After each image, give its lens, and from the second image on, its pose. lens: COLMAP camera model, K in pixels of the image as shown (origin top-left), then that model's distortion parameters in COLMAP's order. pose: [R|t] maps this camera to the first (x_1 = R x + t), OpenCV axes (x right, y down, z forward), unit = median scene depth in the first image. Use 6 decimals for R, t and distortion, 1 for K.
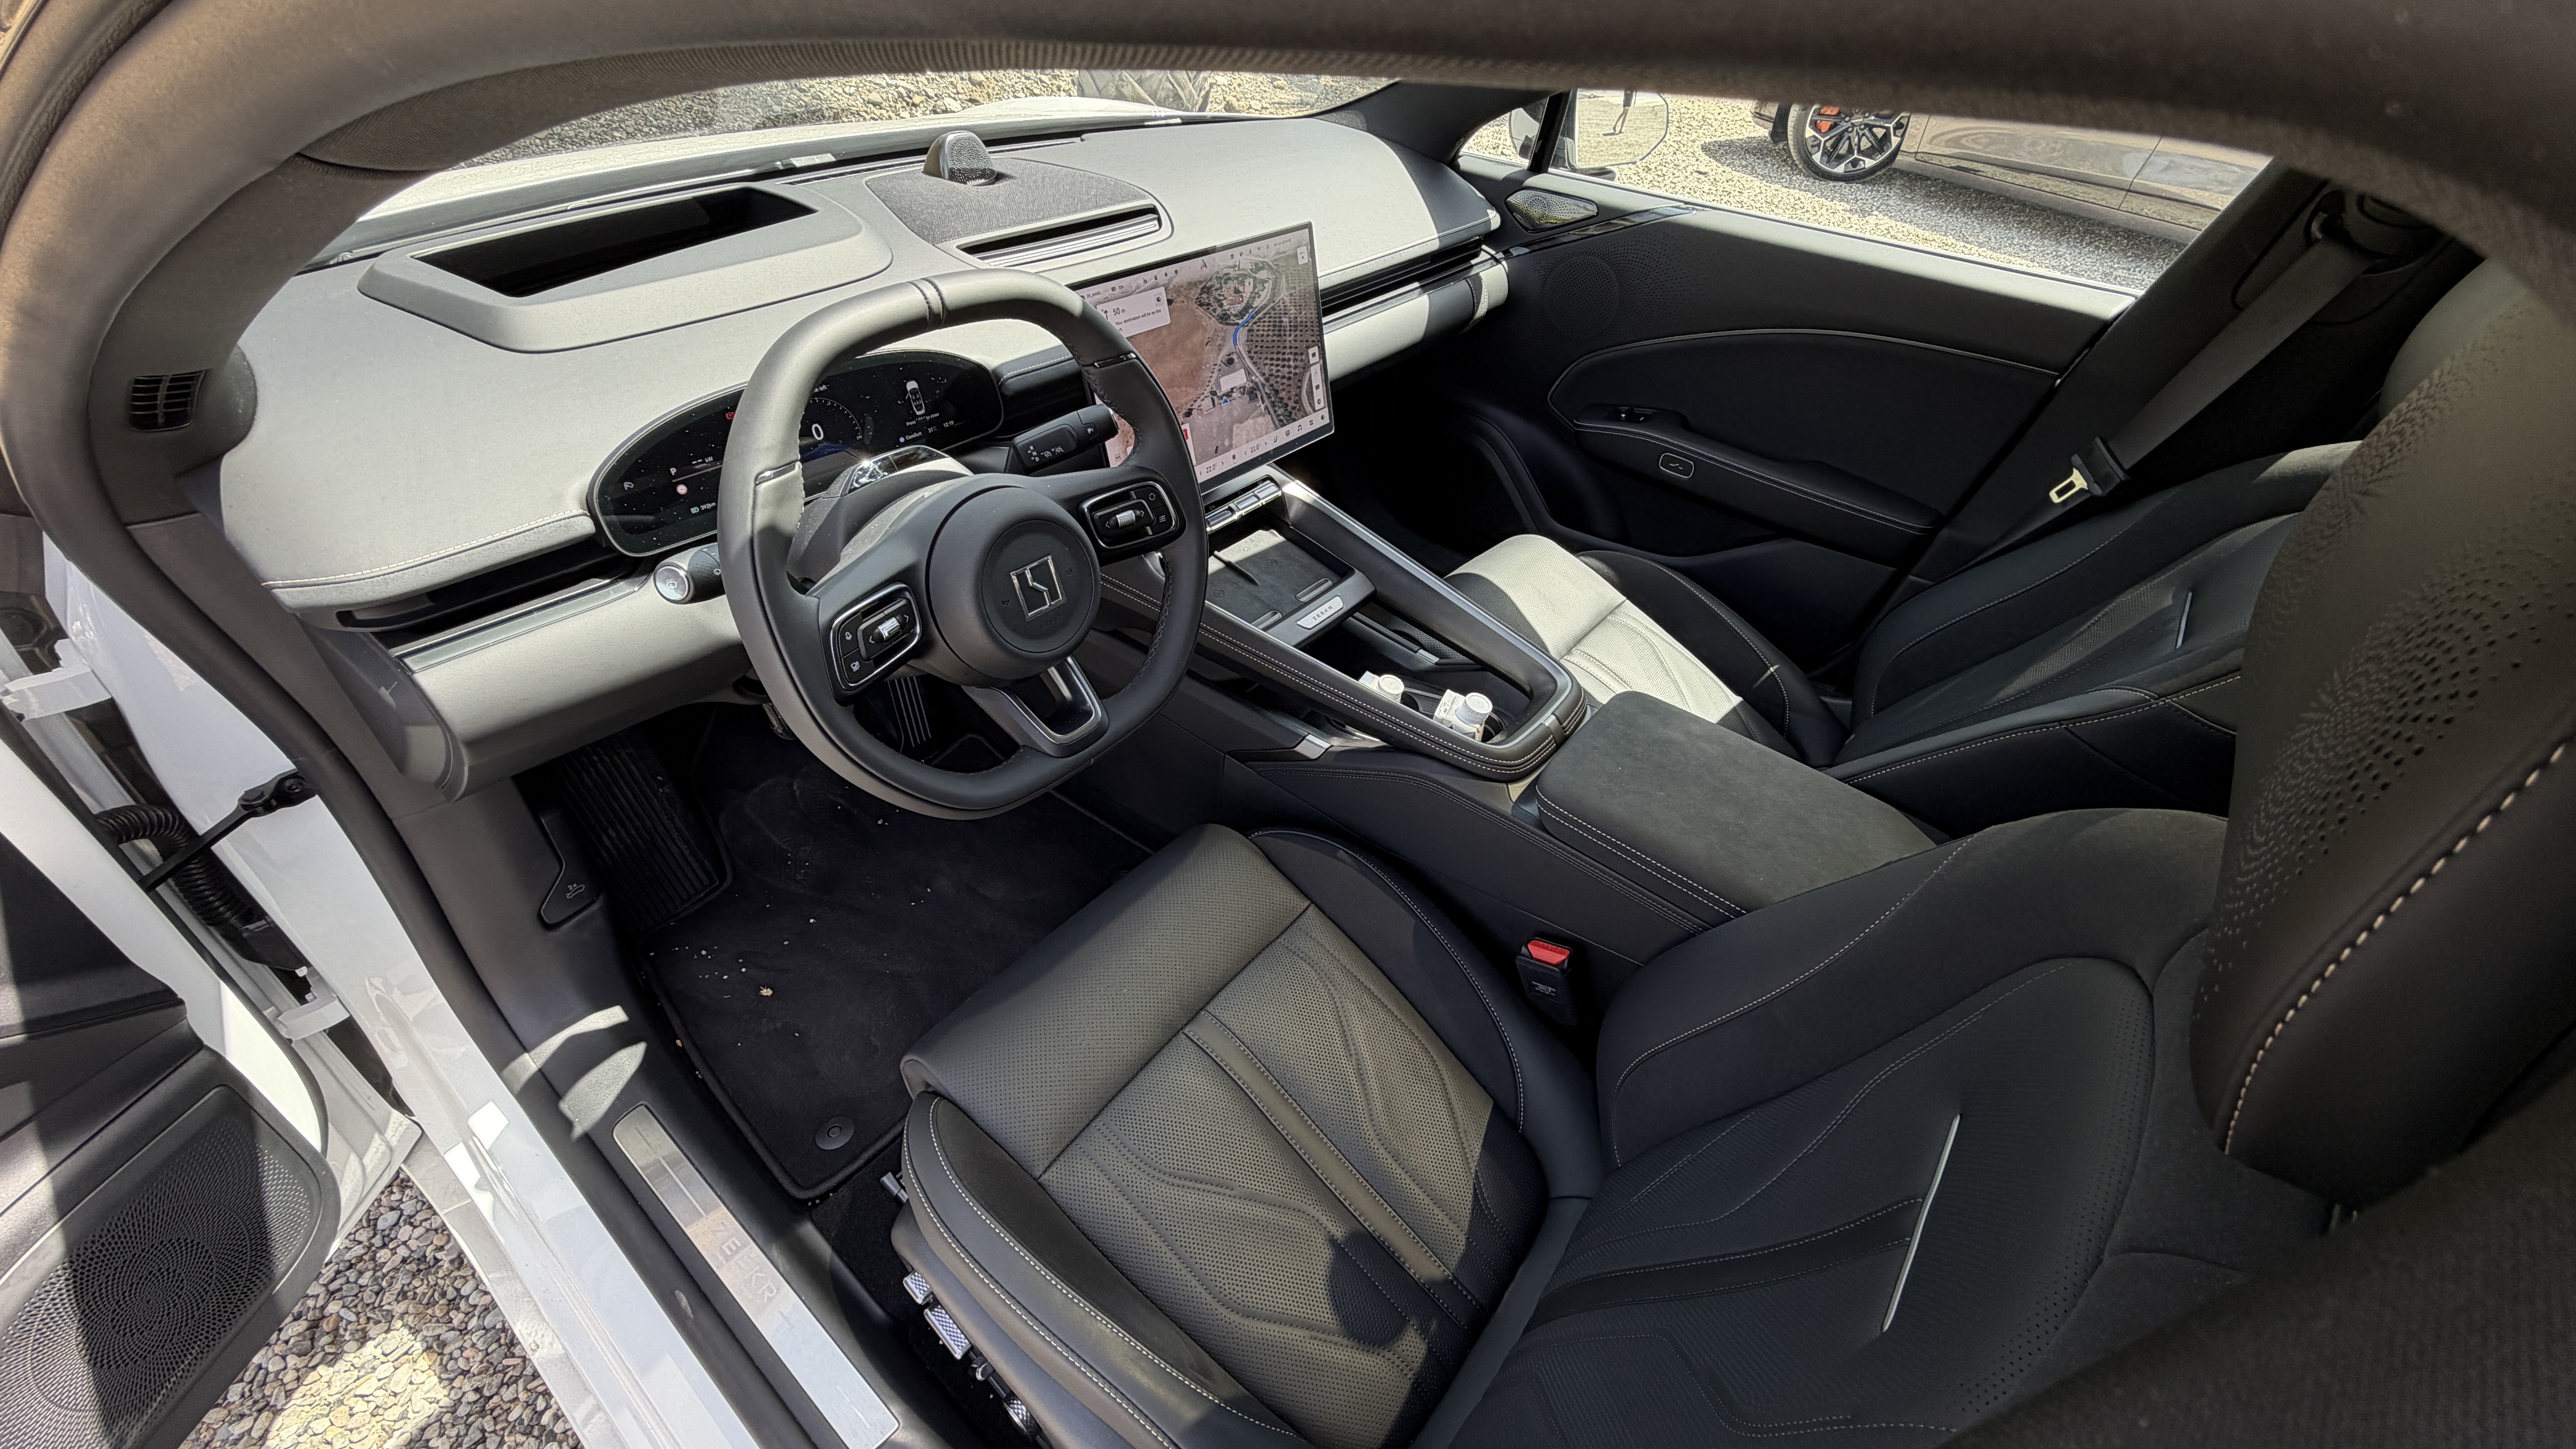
lens RADIAL K [[1035.2, 0, 1288.0], [0, 1035.2, 724.5], [0, 0, 1]] dist [-0.000435, -0.000030]
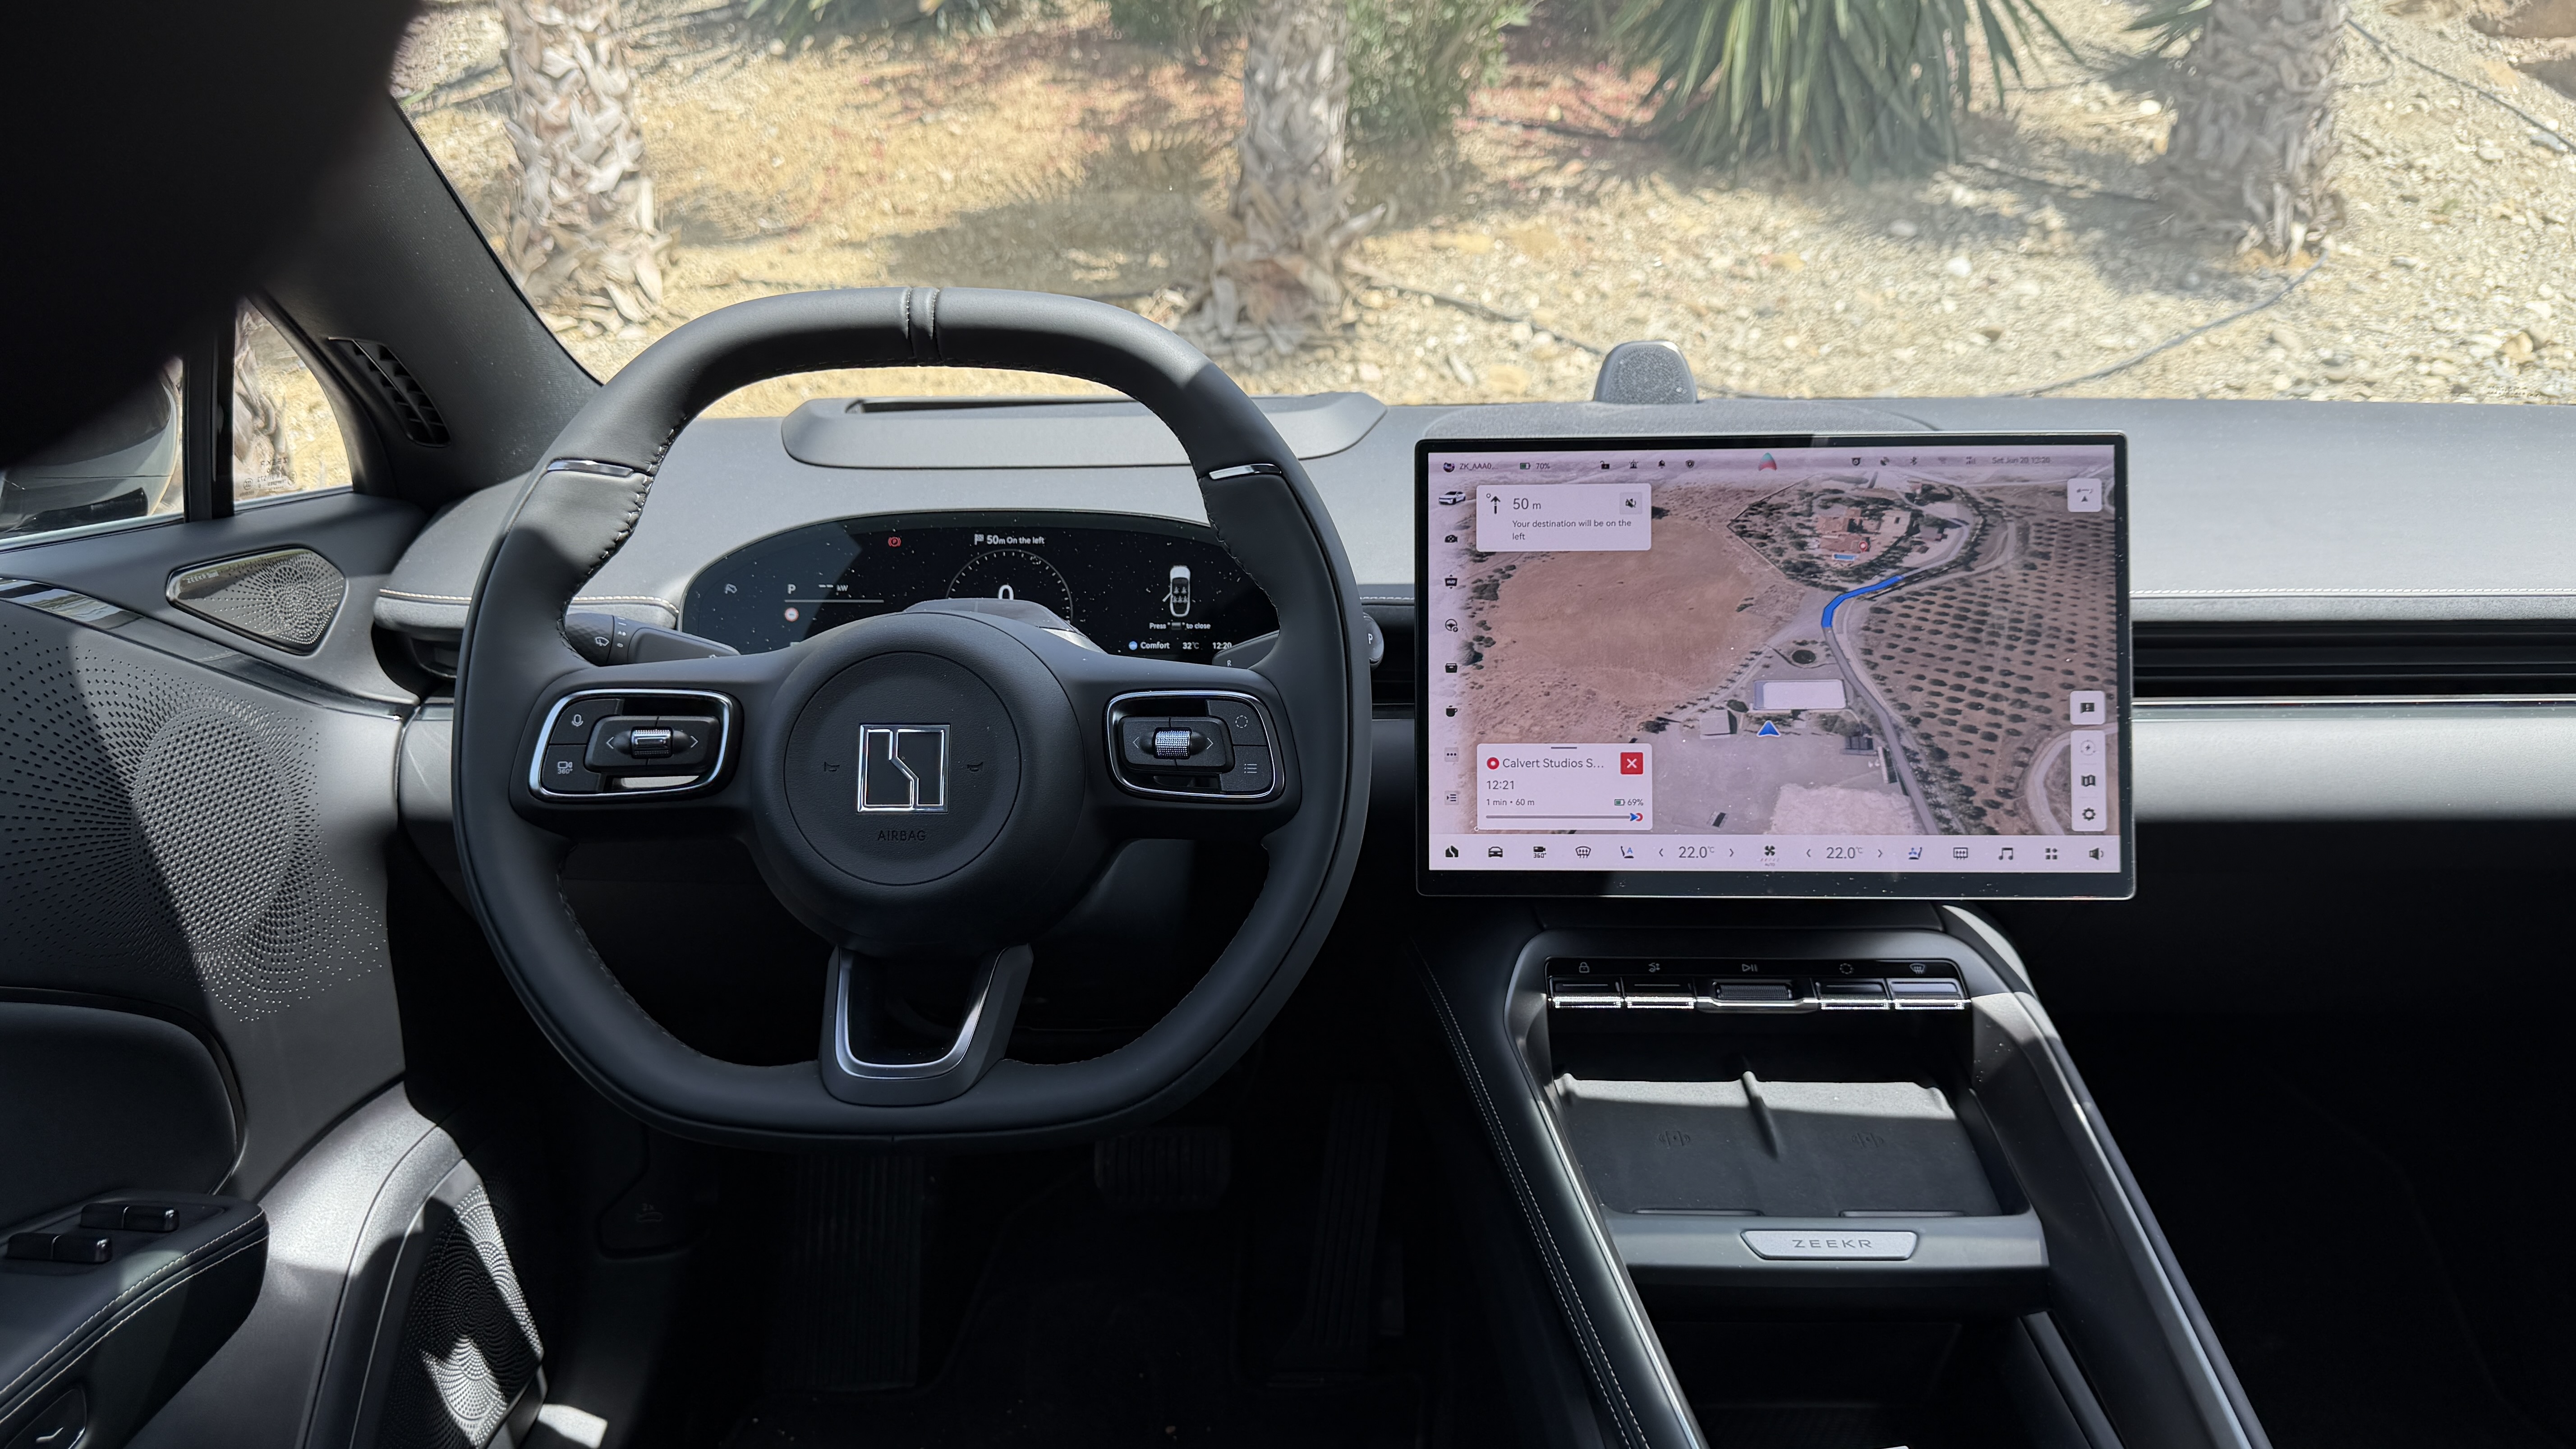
lens RADIAL K [[1862.9, 0, 1288.0], [0, 1862.9, 724.5], [0, 0, 1]] dist [0.075709, -0.147826]
pose [[0.603107, 0.101713, -0.791149, 0.475824], [-0.470687, 0.846131, -0.250032, 0.001920], [0.643984, 0.523180, 0.558183, 0.376983]]
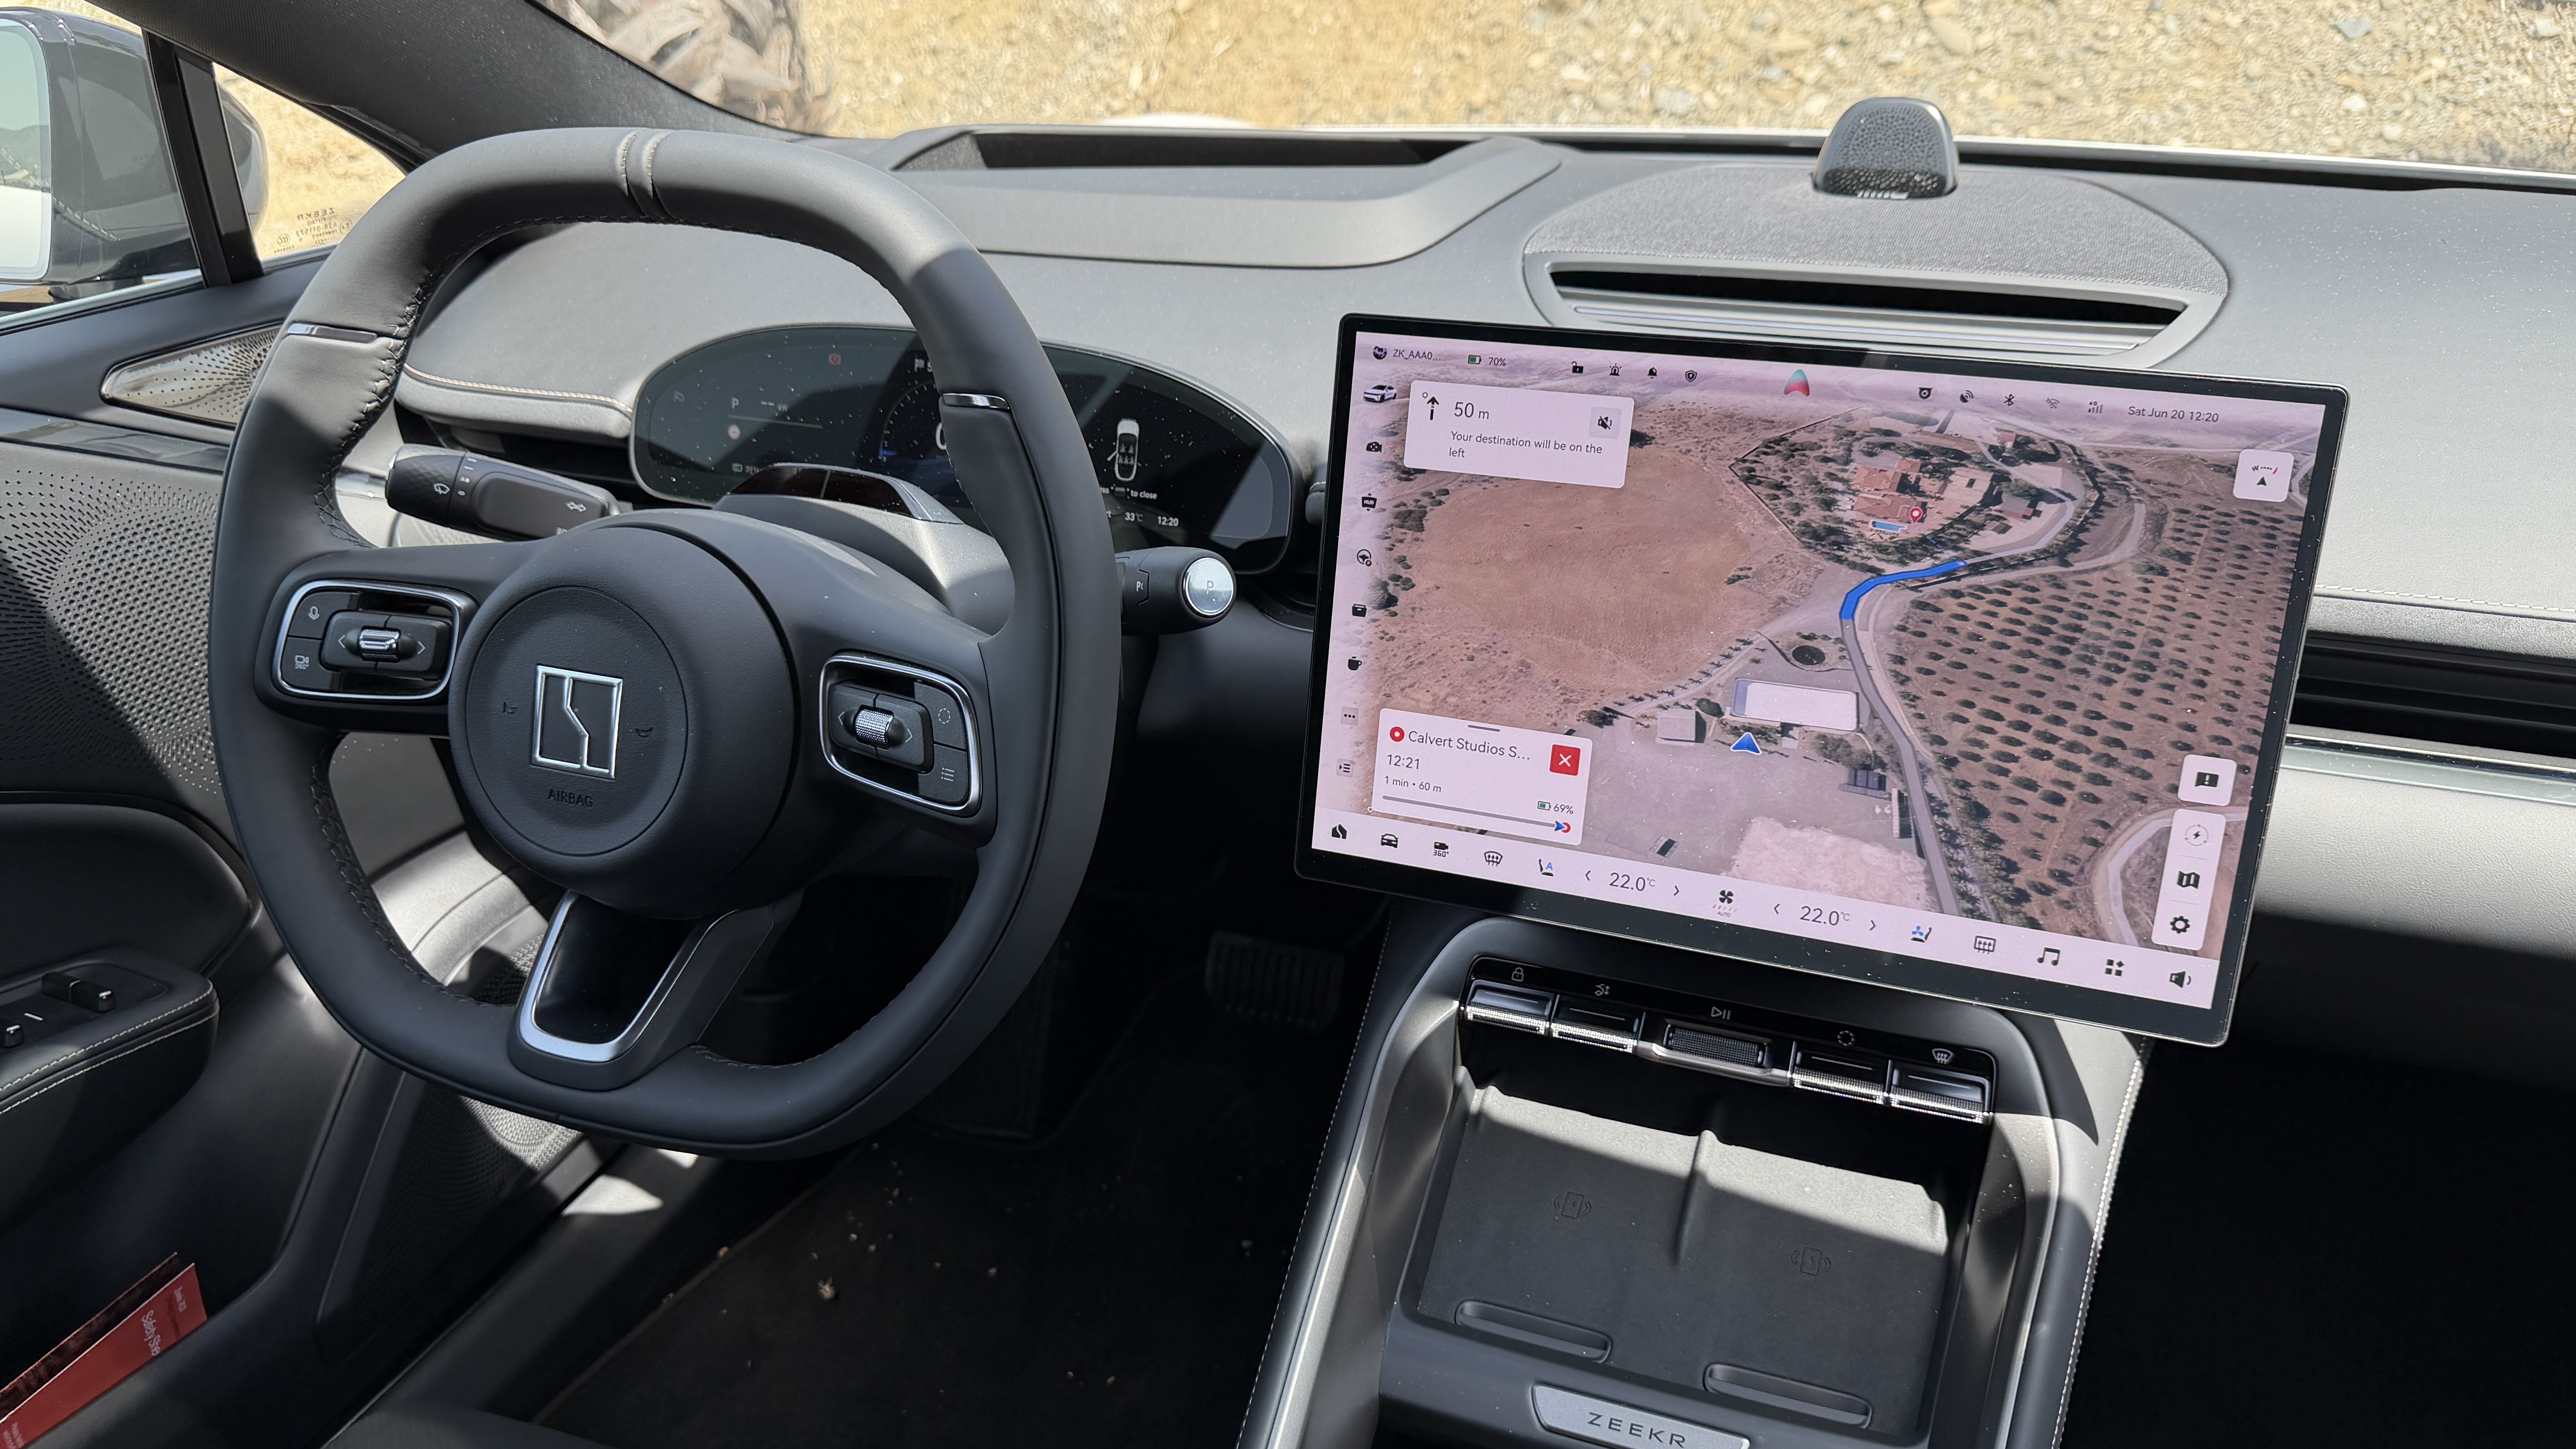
lens RADIAL K [[1862.9, 0, 1288.0], [0, 1862.9, 724.5], [0, 0, 1]] dist [0.075709, -0.147826]
pose [[0.308632, 0.339523, -0.888521, 0.455700], [-0.584162, 0.804863, 0.104644, -0.289451], [0.750667, 0.486744, 0.446743, 0.582707]]
